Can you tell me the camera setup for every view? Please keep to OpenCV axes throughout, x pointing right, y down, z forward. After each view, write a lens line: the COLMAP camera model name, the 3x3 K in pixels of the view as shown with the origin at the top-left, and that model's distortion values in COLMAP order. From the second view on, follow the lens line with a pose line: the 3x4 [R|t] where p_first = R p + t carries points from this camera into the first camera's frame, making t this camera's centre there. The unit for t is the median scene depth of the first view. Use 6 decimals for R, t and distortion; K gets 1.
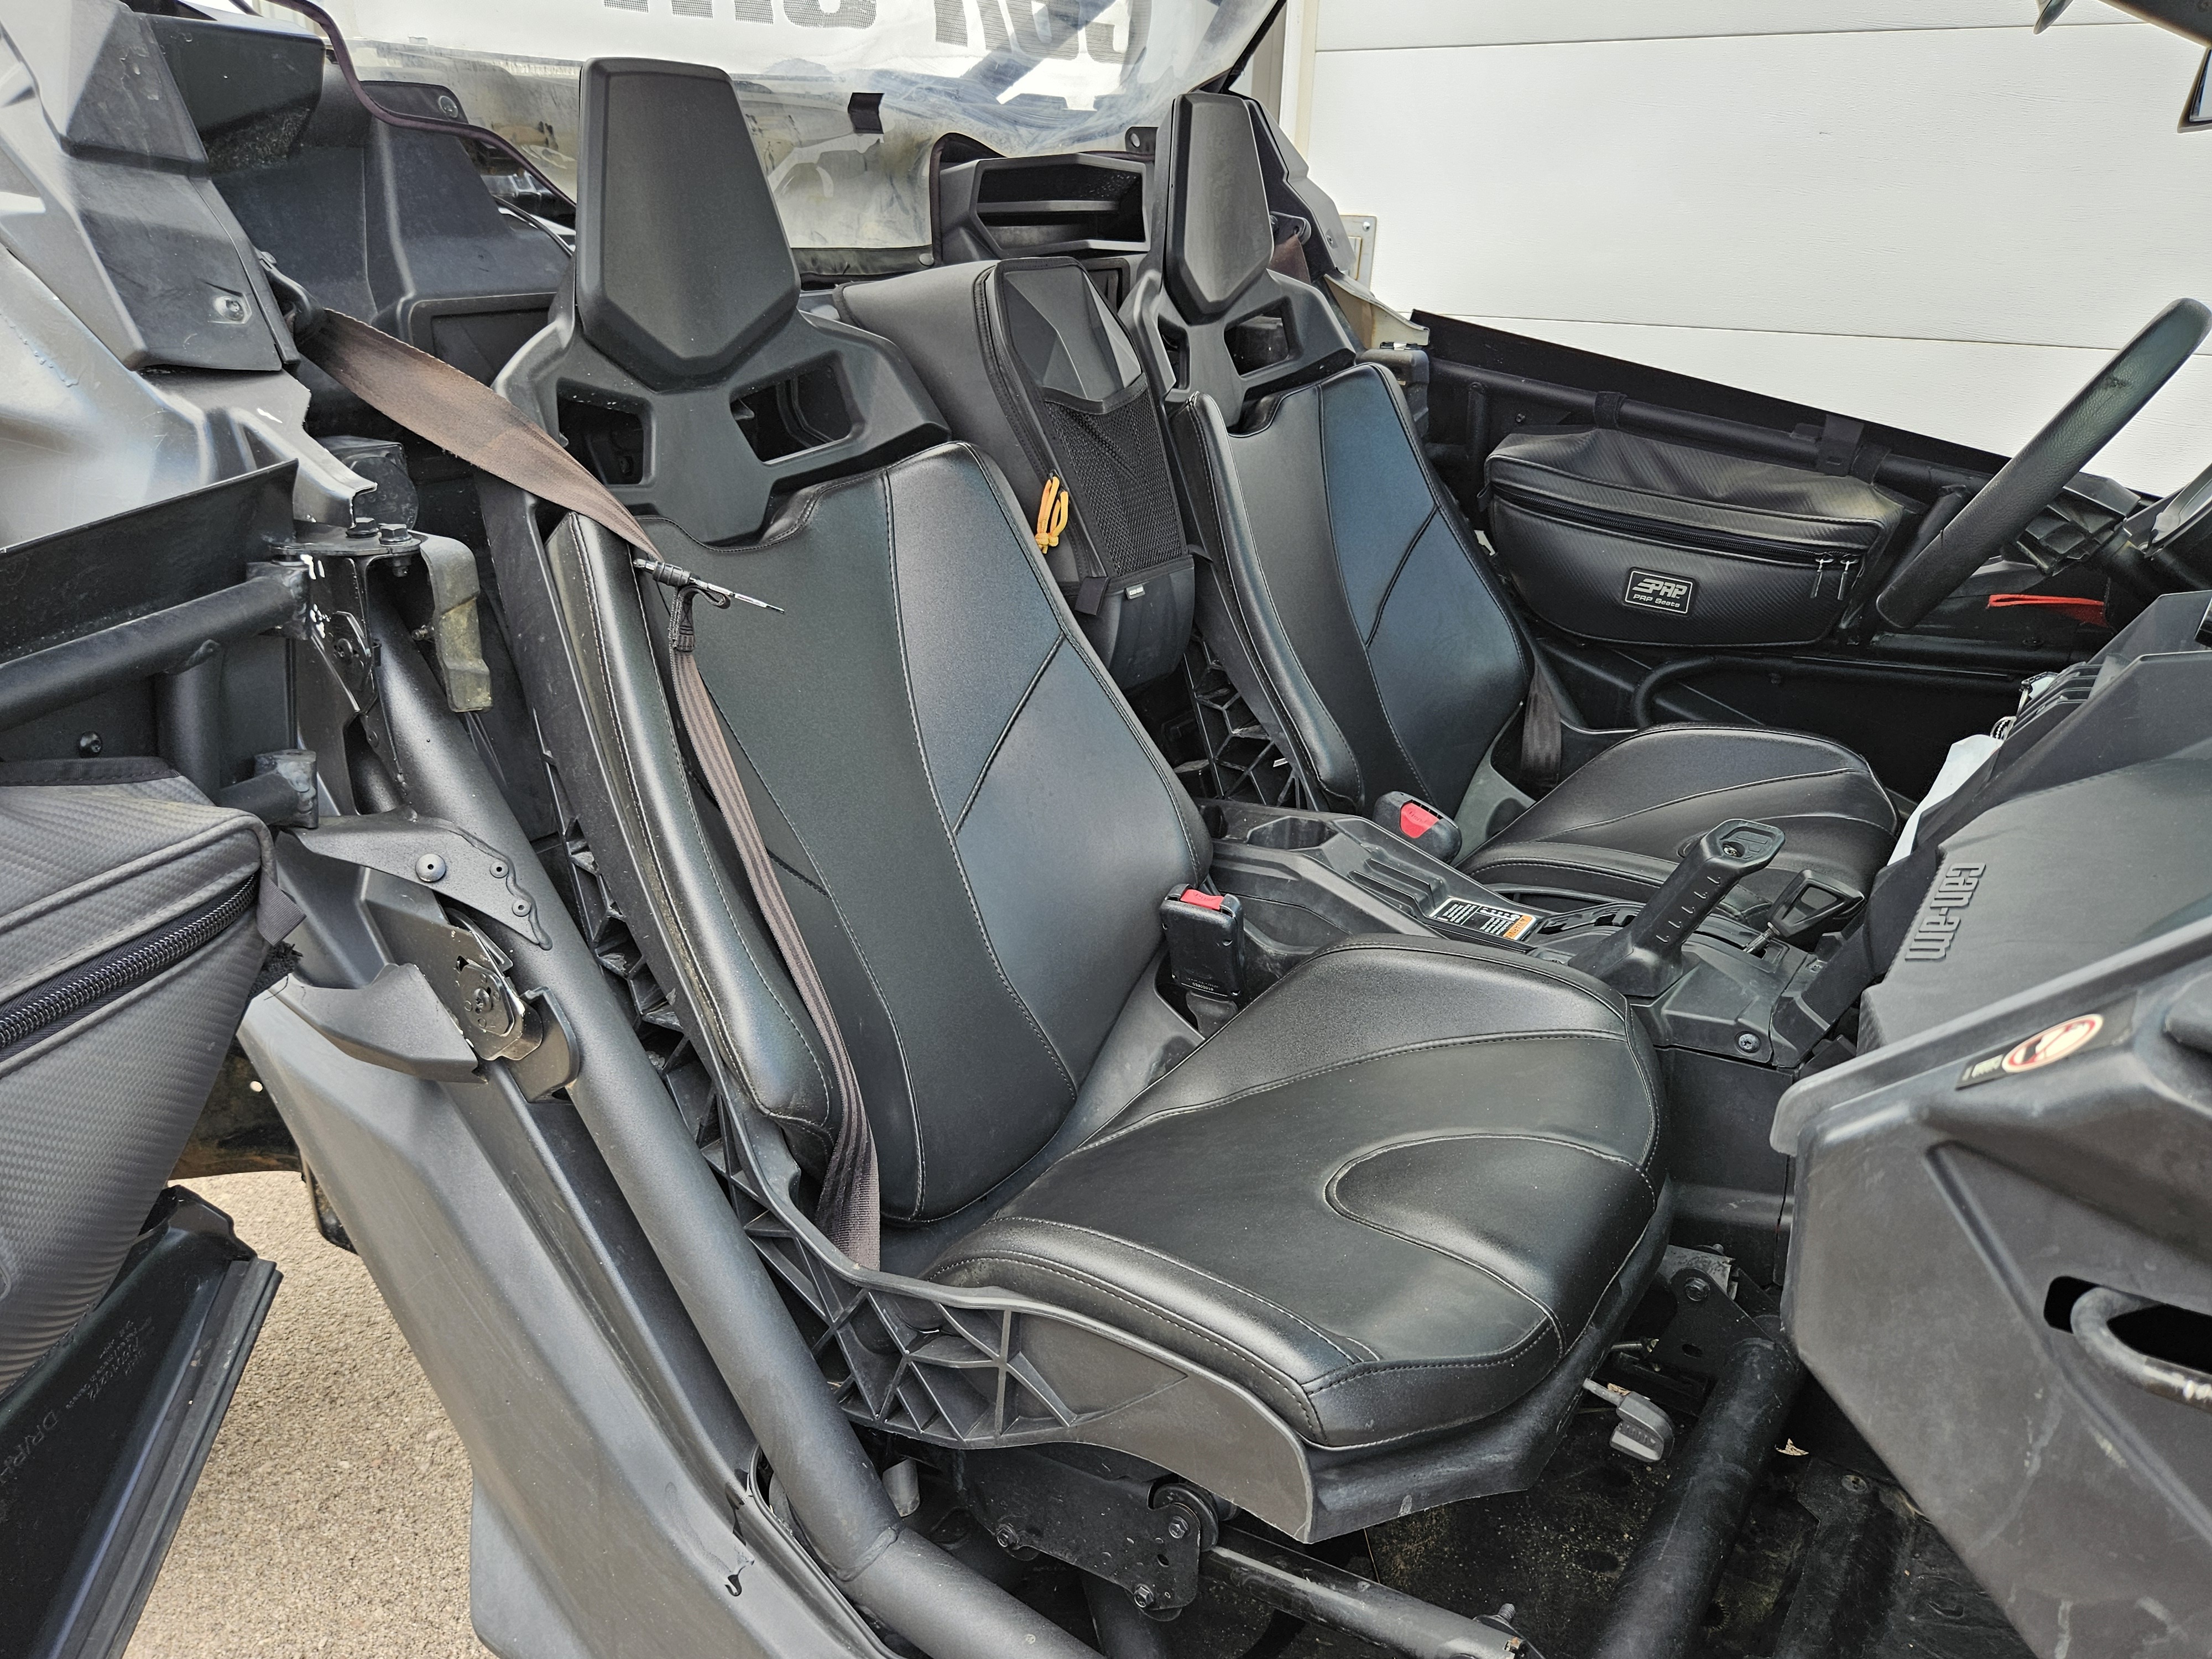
lens RADIAL K [[1613.8, 0, 1091.9], [0, 1613.8, 824.5], [0, 0, 1]] dist [0.035384, -0.011335]
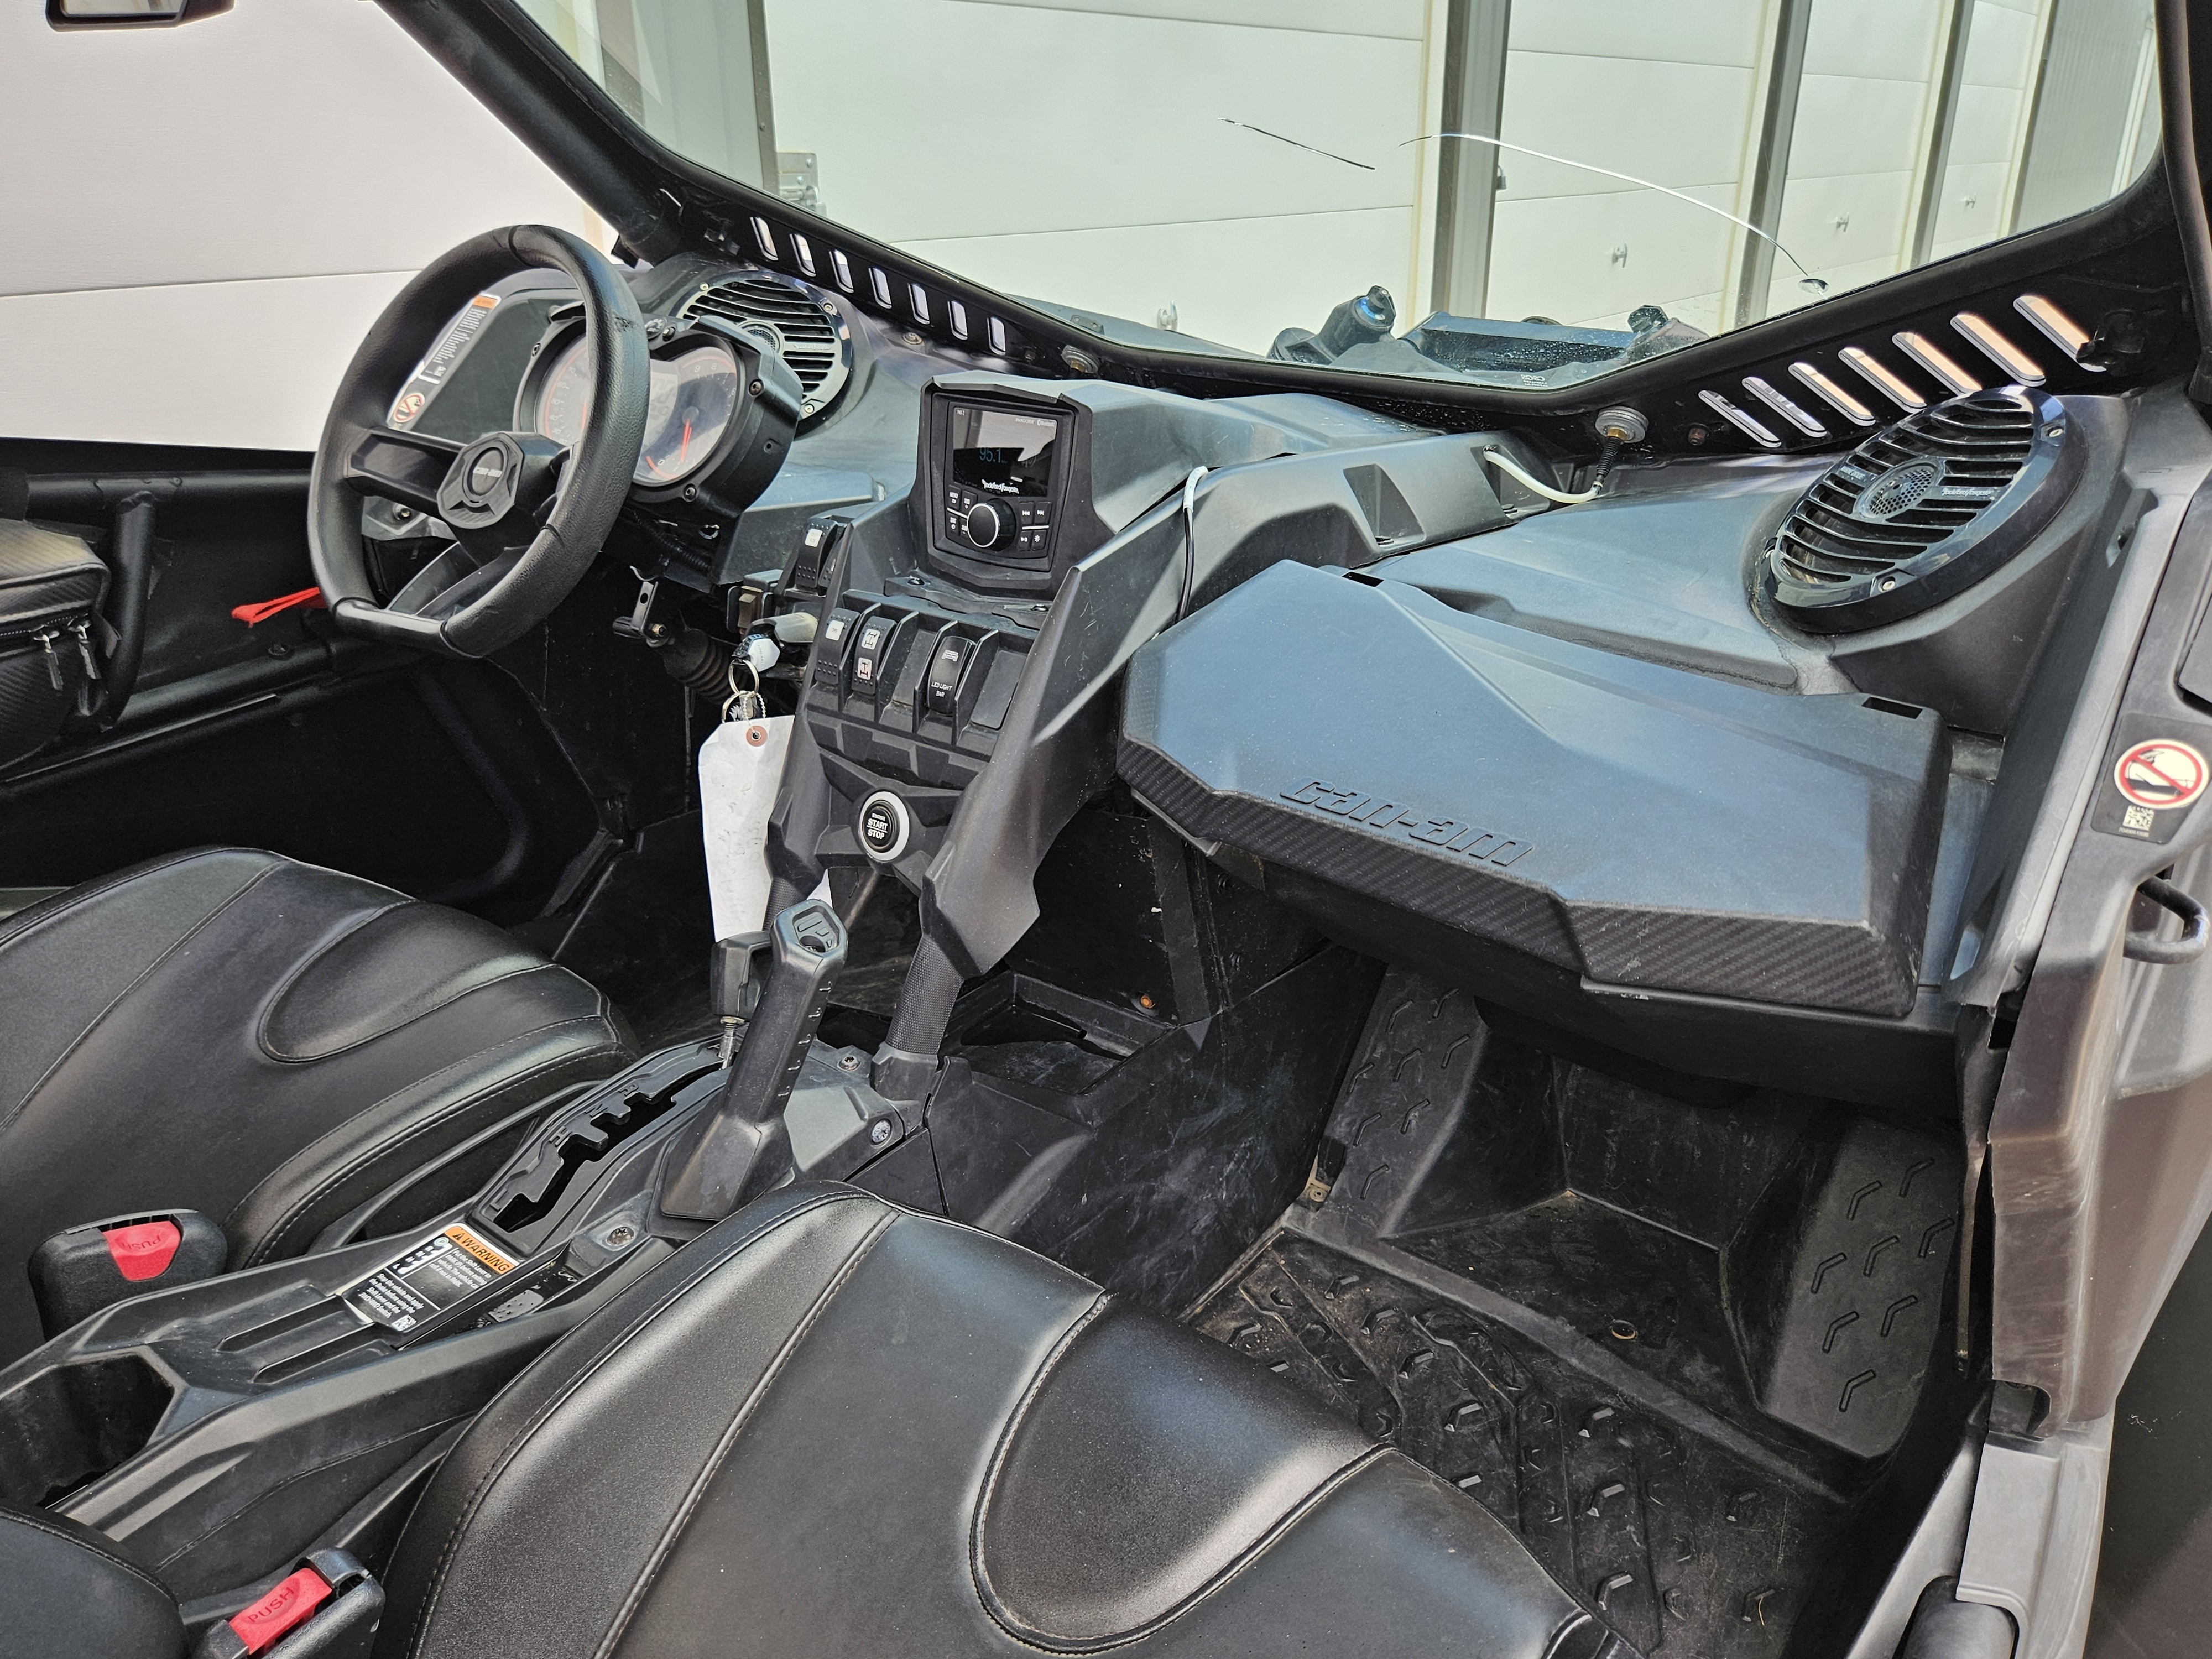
lens RADIAL K [[1613.8, 0, 1104.7], [0, 1613.8, 826.1], [0, 0, 1]] dist [0.035384, -0.011335]
pose [[0.068686, -0.413271, 0.908014, -0.231108], [0.368028, 0.856466, 0.361970, -0.213459], [-0.927274, 0.309312, 0.210922, 0.536347]]
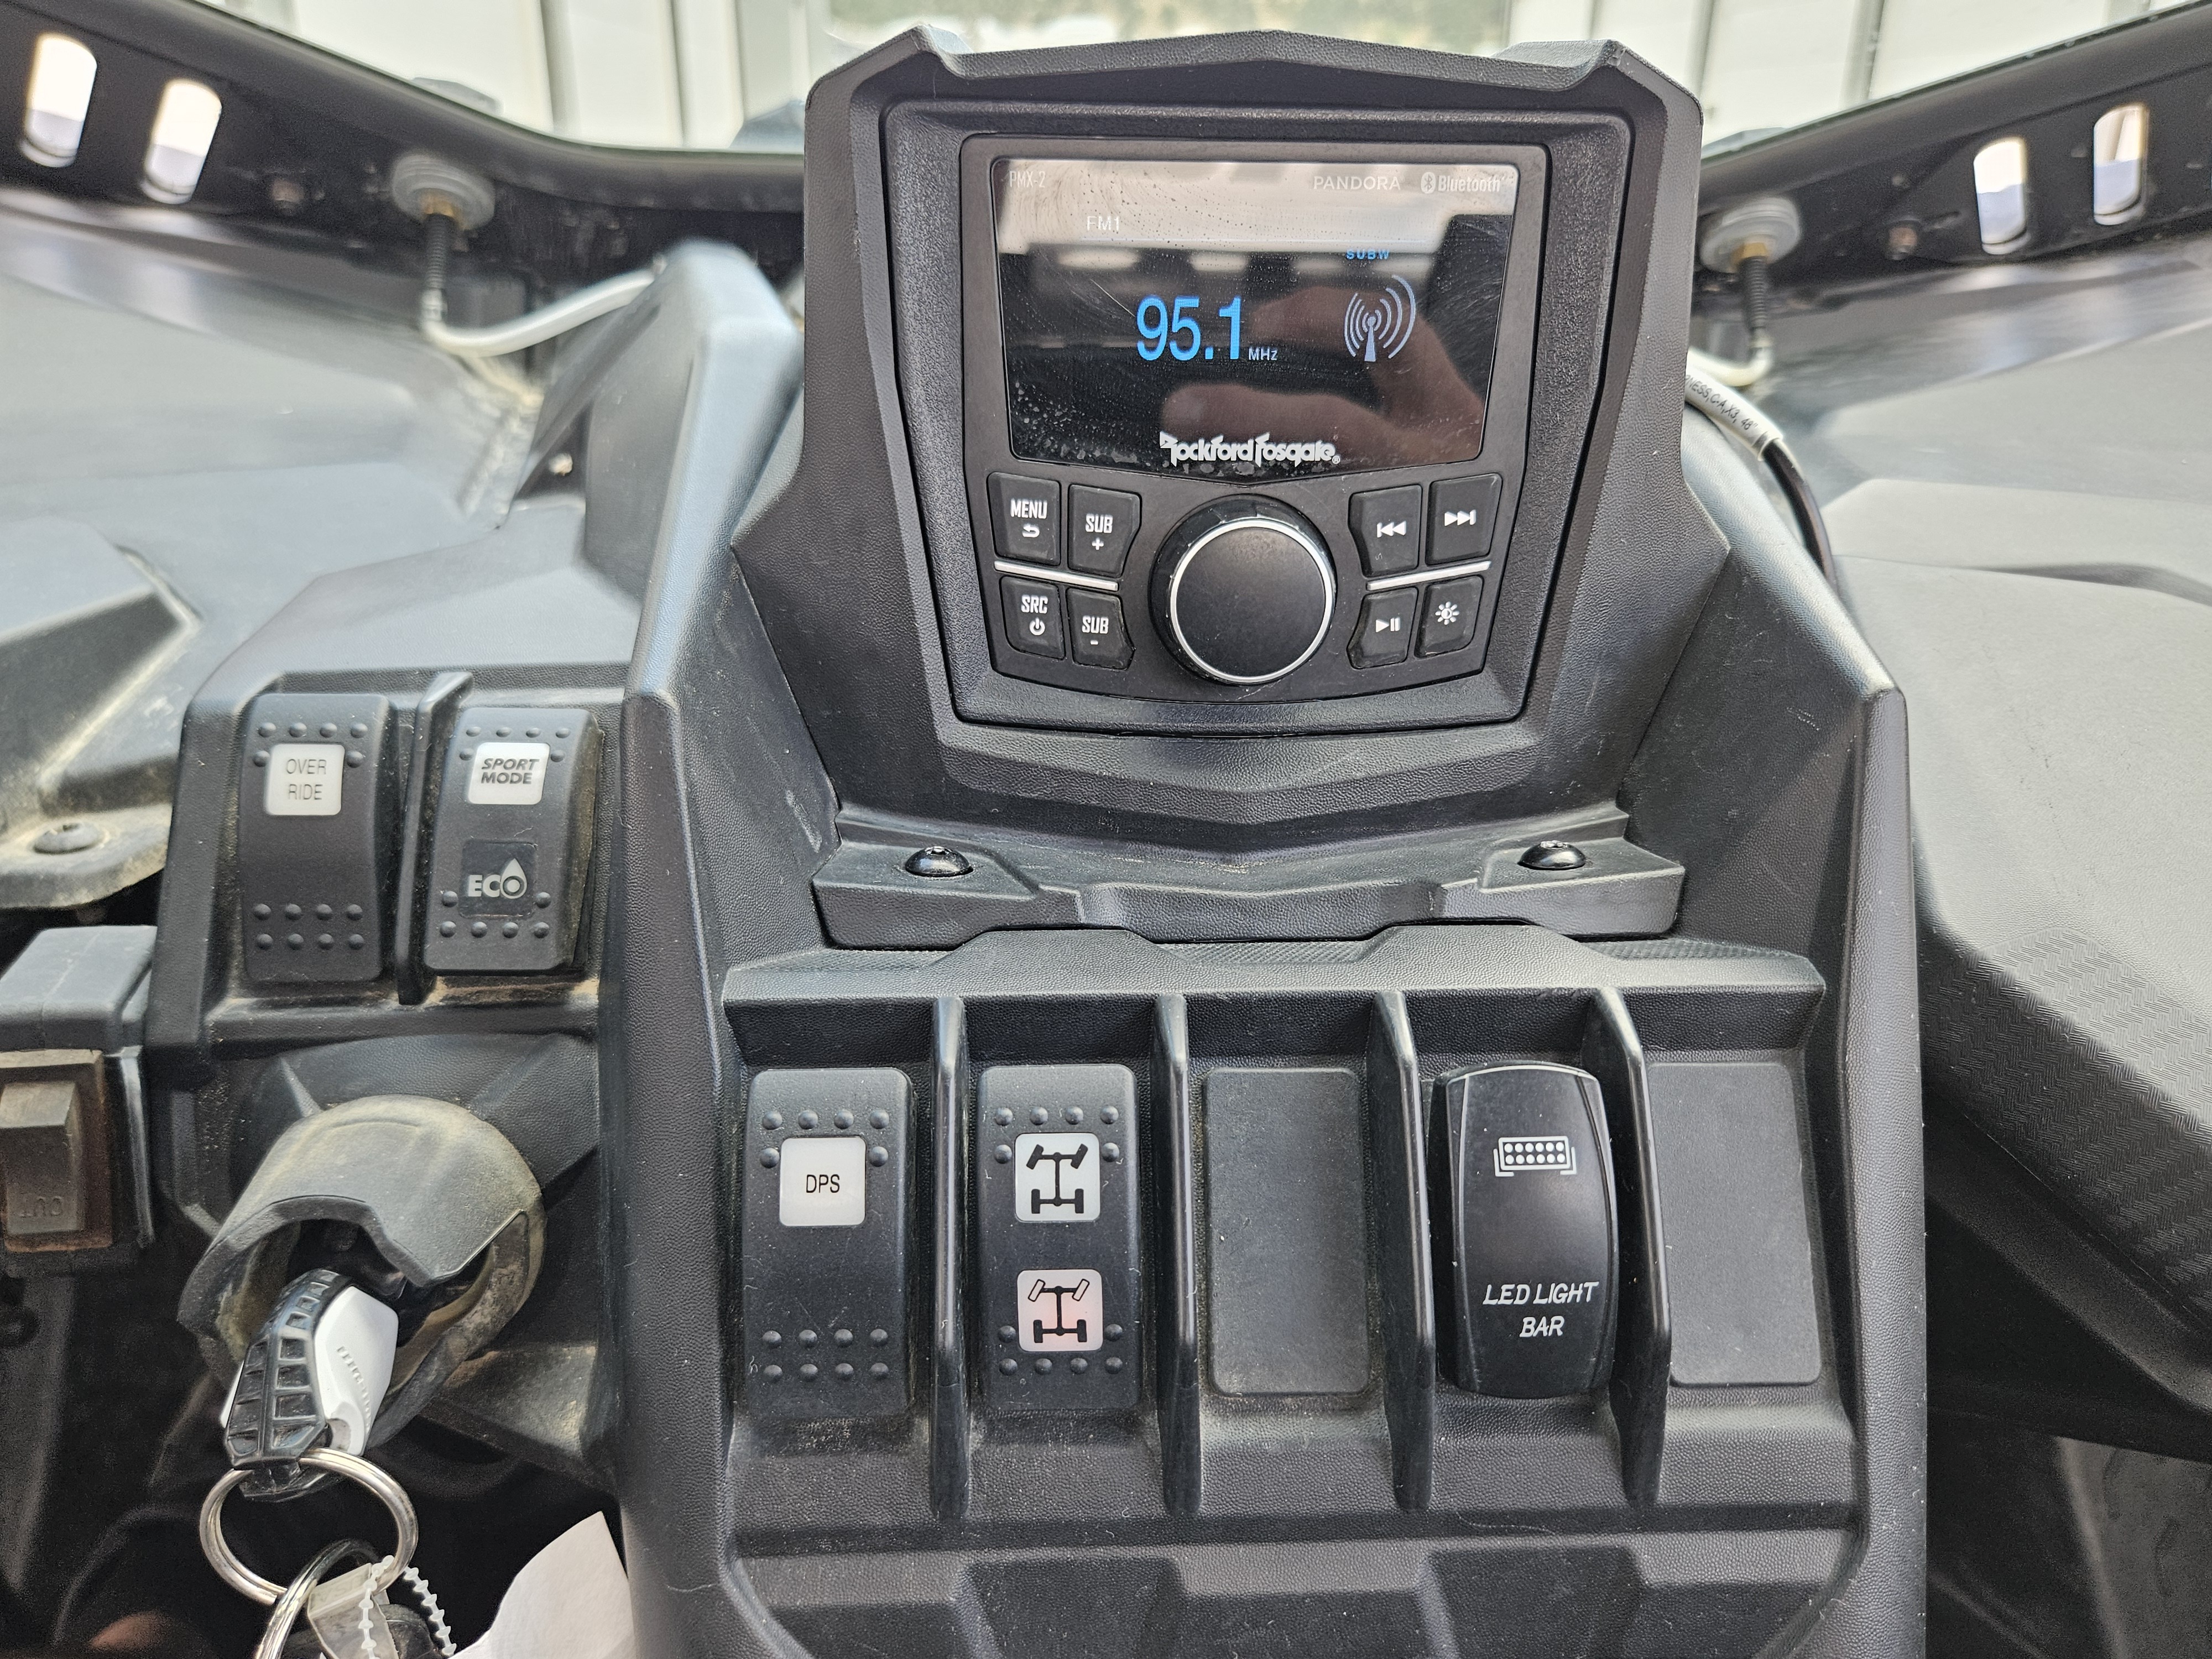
lens RADIAL K [[1613.8, 0, 1099.0], [0, 1613.8, 845.7], [0, 0, 1]] dist [0.035384, -0.011335]
pose [[-0.613832, -0.348435, 0.708380, 0.374319], [0.258662, 0.759019, 0.597481, -0.181852], [-0.745858, 0.549984, -0.375784, 0.812367]]
